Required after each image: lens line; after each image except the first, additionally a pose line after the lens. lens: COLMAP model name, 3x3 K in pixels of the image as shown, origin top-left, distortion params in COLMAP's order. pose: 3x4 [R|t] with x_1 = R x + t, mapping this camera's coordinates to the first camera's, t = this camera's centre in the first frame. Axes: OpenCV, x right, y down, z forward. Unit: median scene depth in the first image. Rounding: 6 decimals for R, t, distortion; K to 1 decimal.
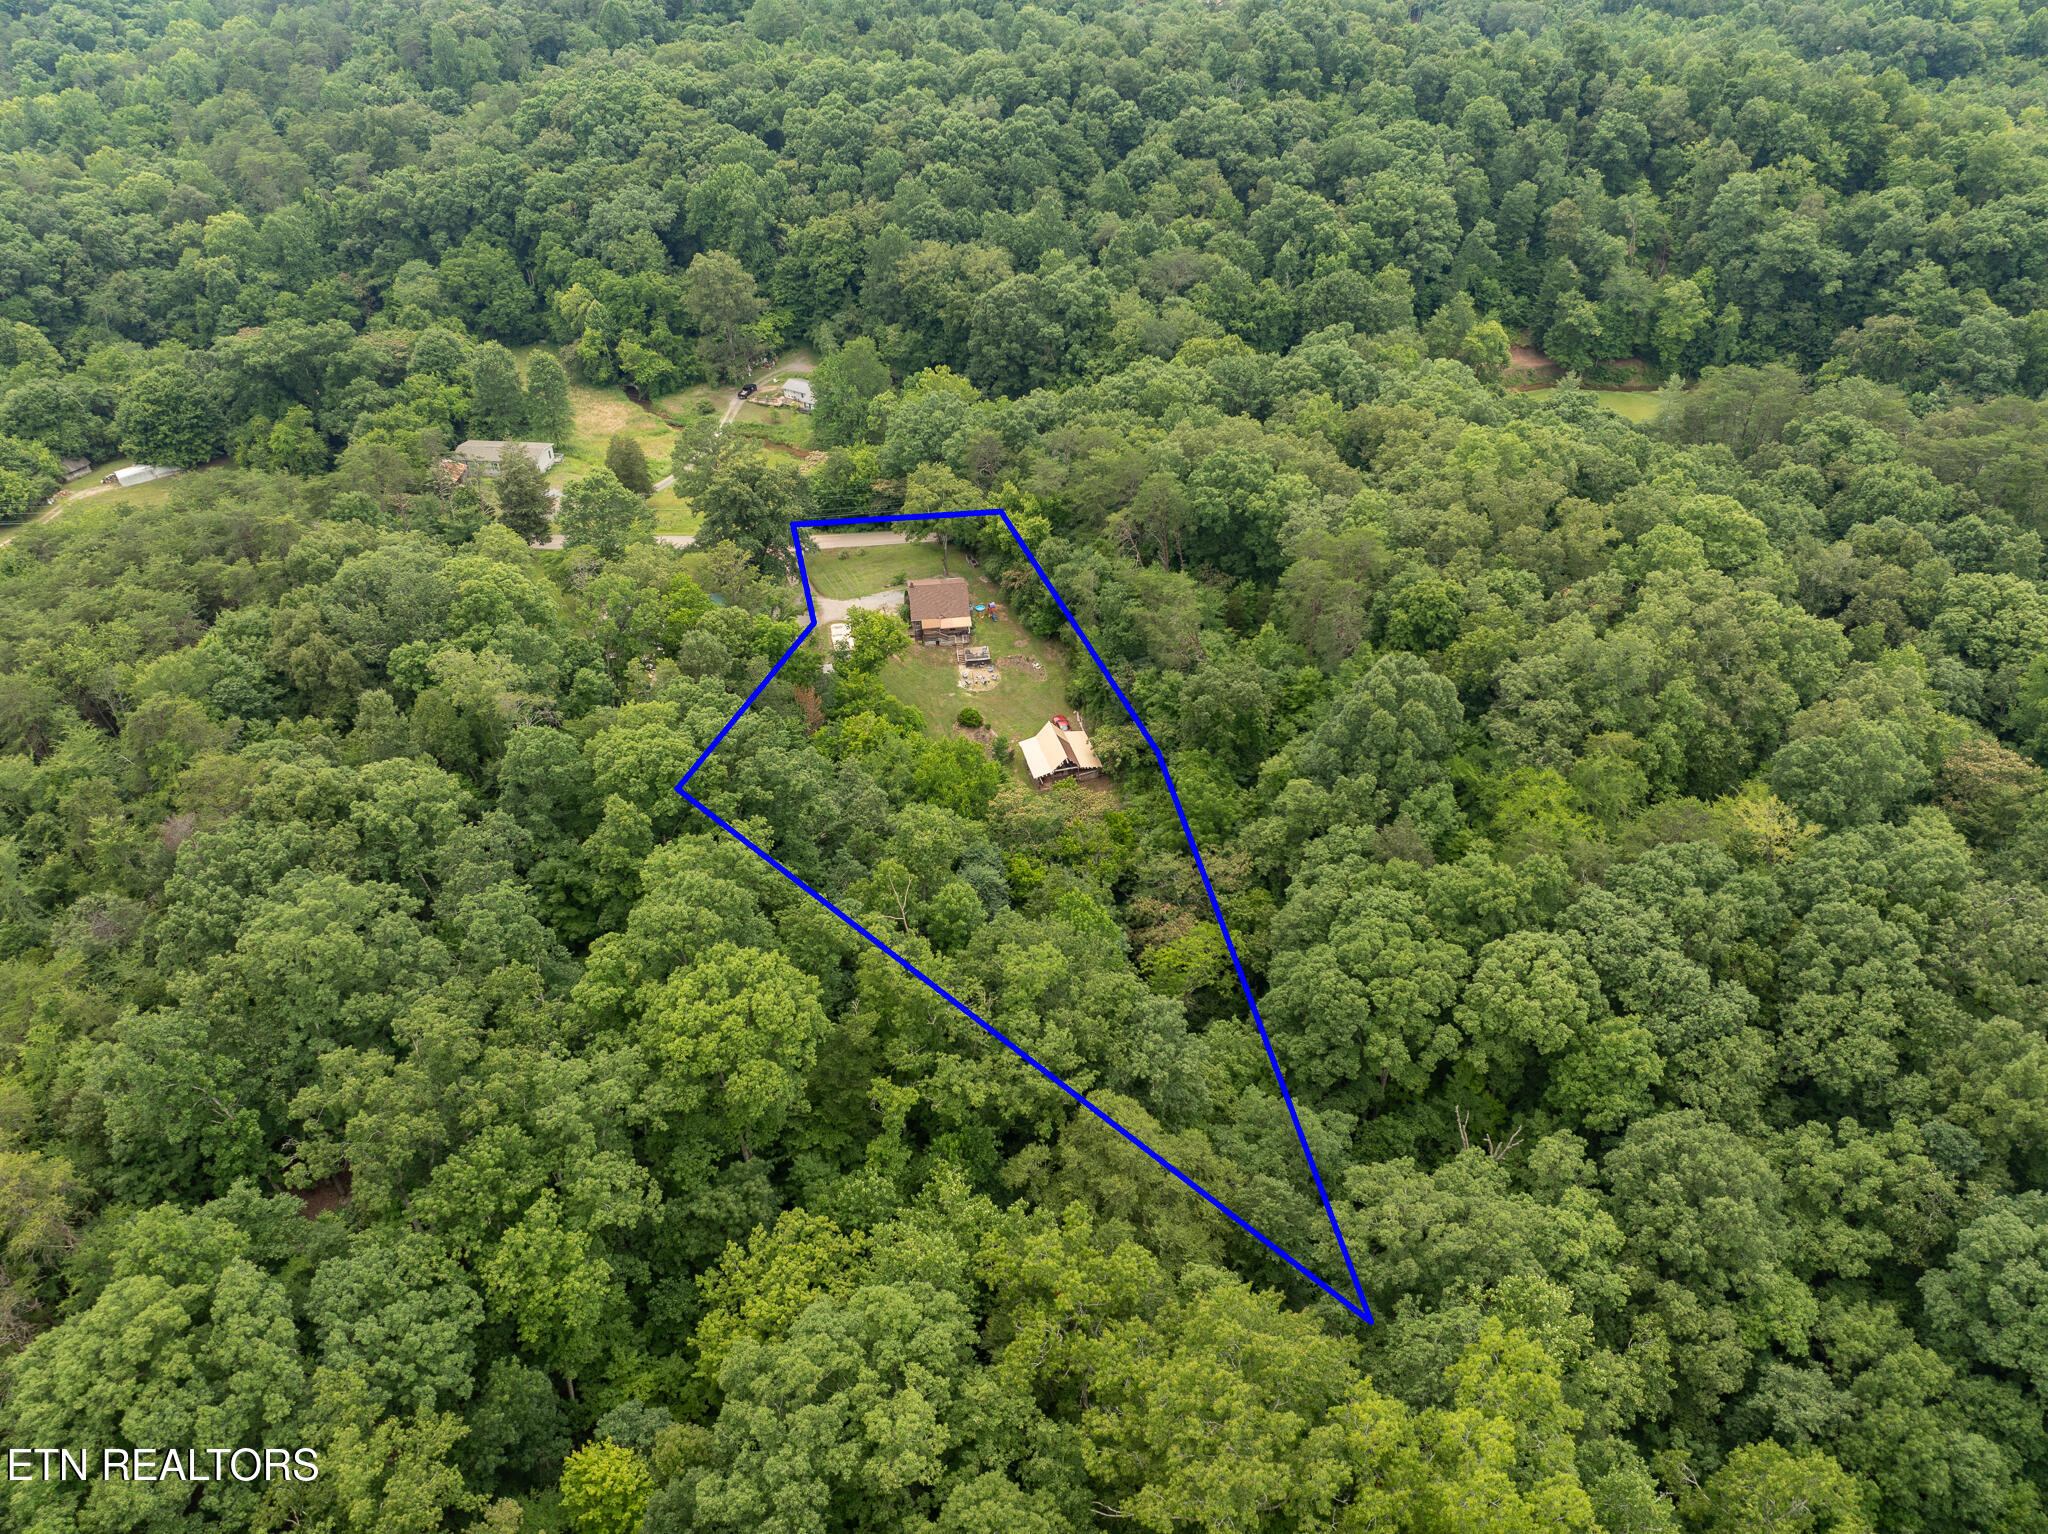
lens RADIAL K [[1529.4, 0, 1024.0], [0, 1529.4, 767.0], [0, 0, 1]] dist [-0.009851, -0.009354]
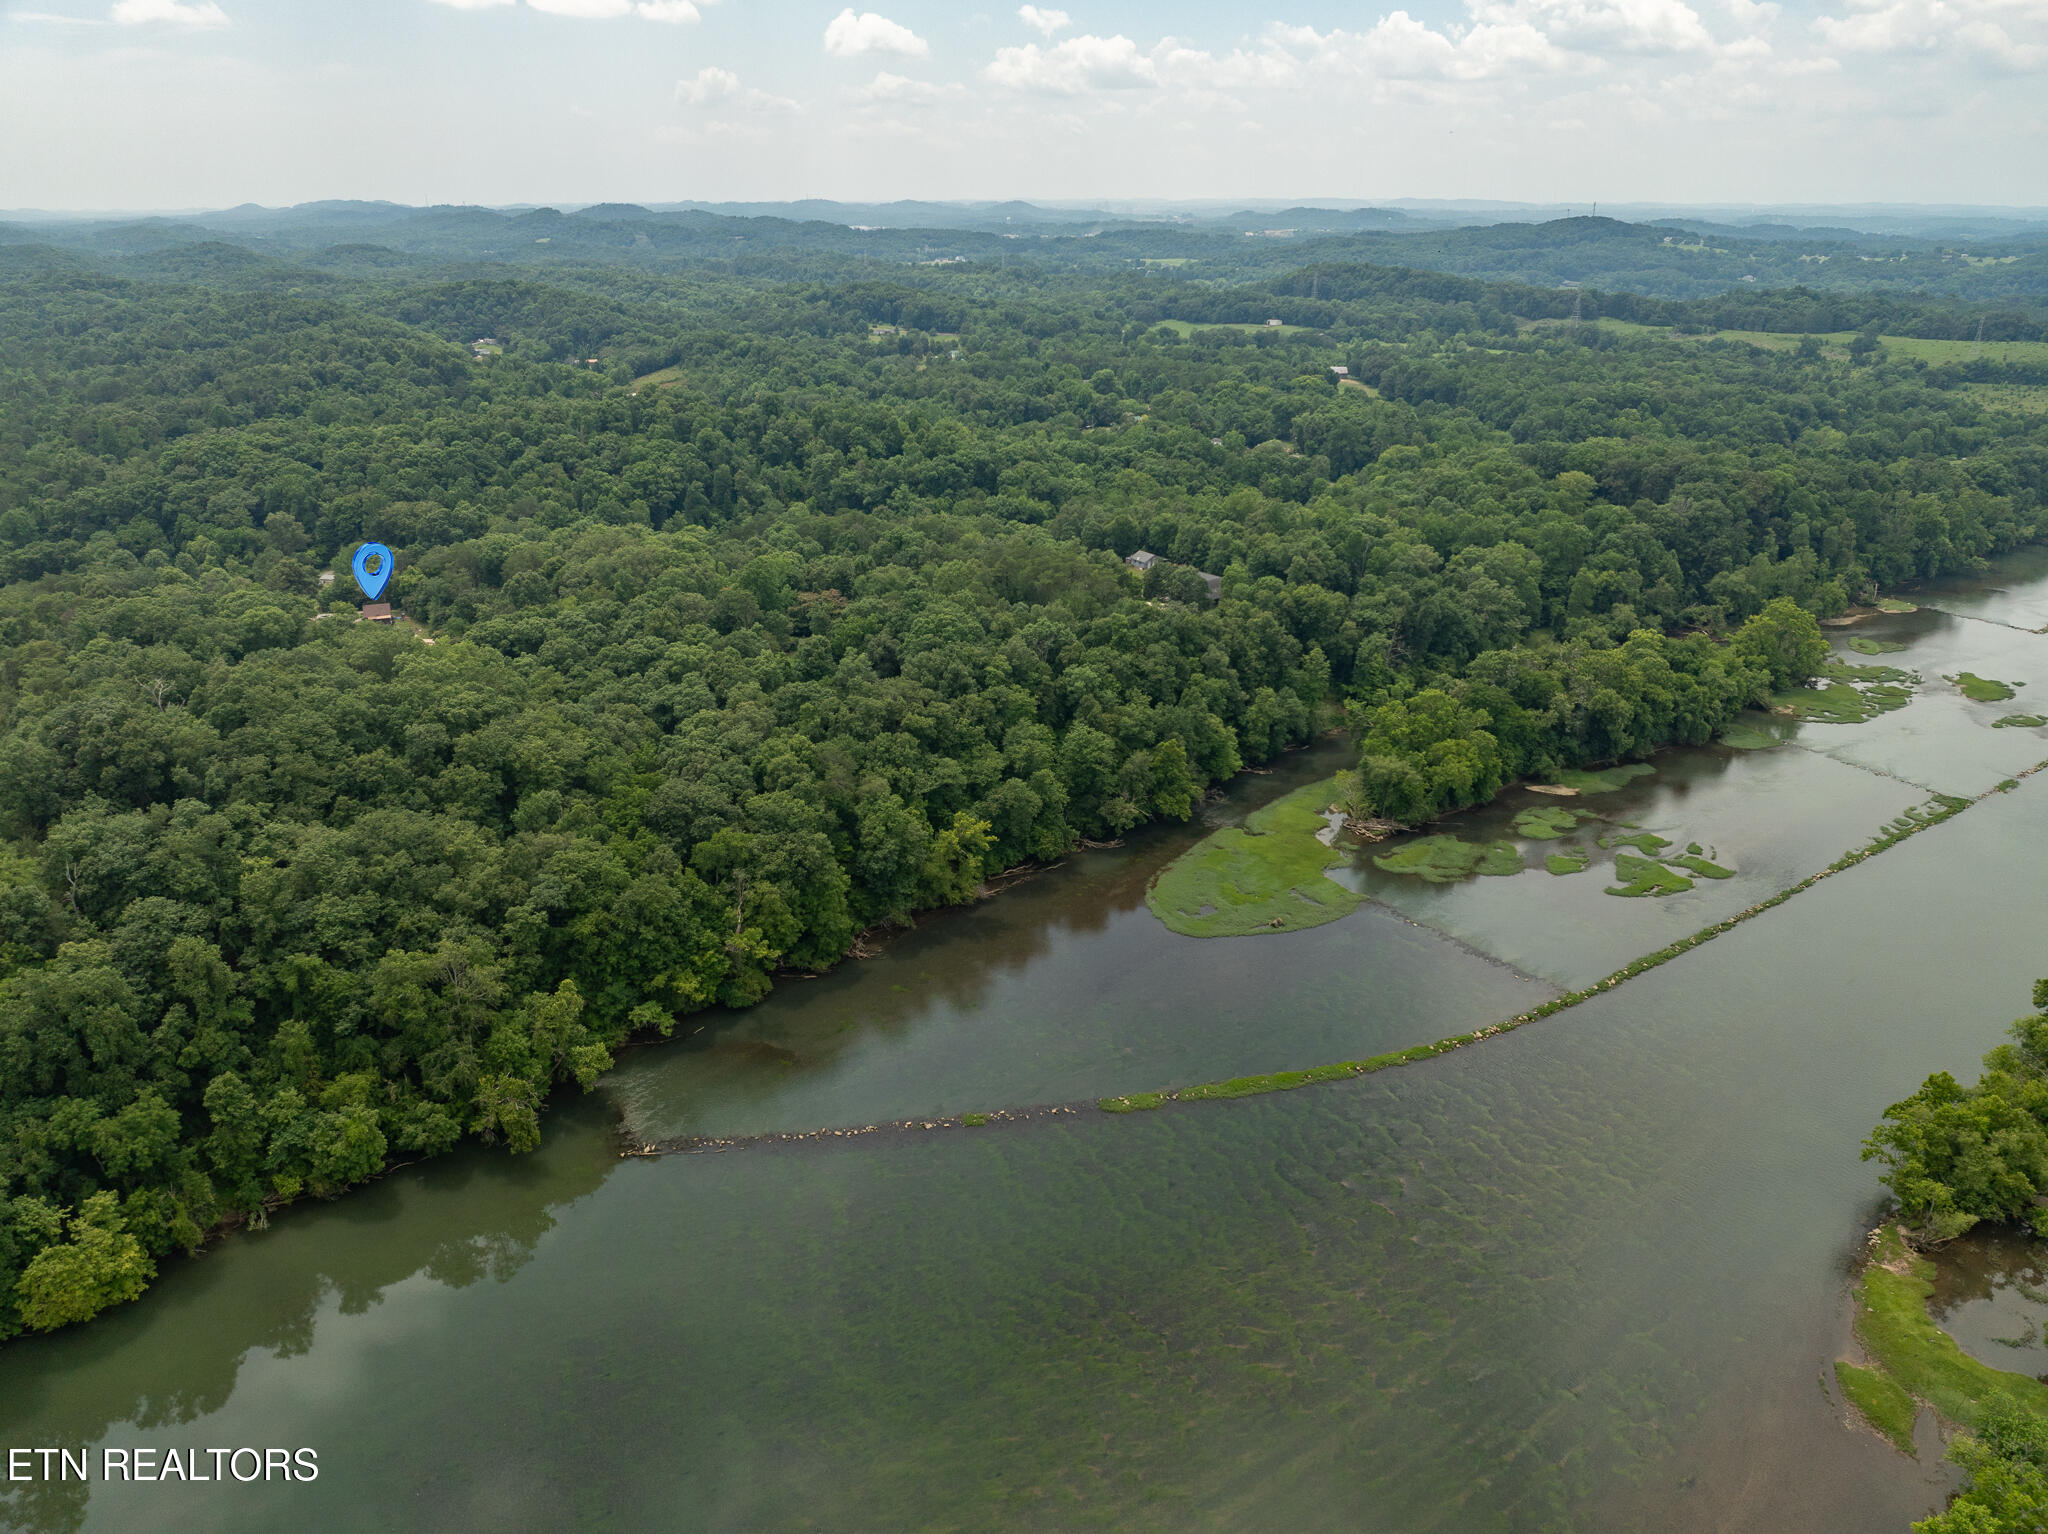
lens RADIAL K [[1624.4, 0, 1024.0], [0, 1624.4, 767.0], [0, 0, 1]] dist [-0.065399, 0.136218]
pose [[0.974352, -0.079704, 0.210442, 0.235035], [0.132669, 0.958824, -0.251108, 0.552180], [-0.181763, 0.272587, 0.944806, -0.909977]]
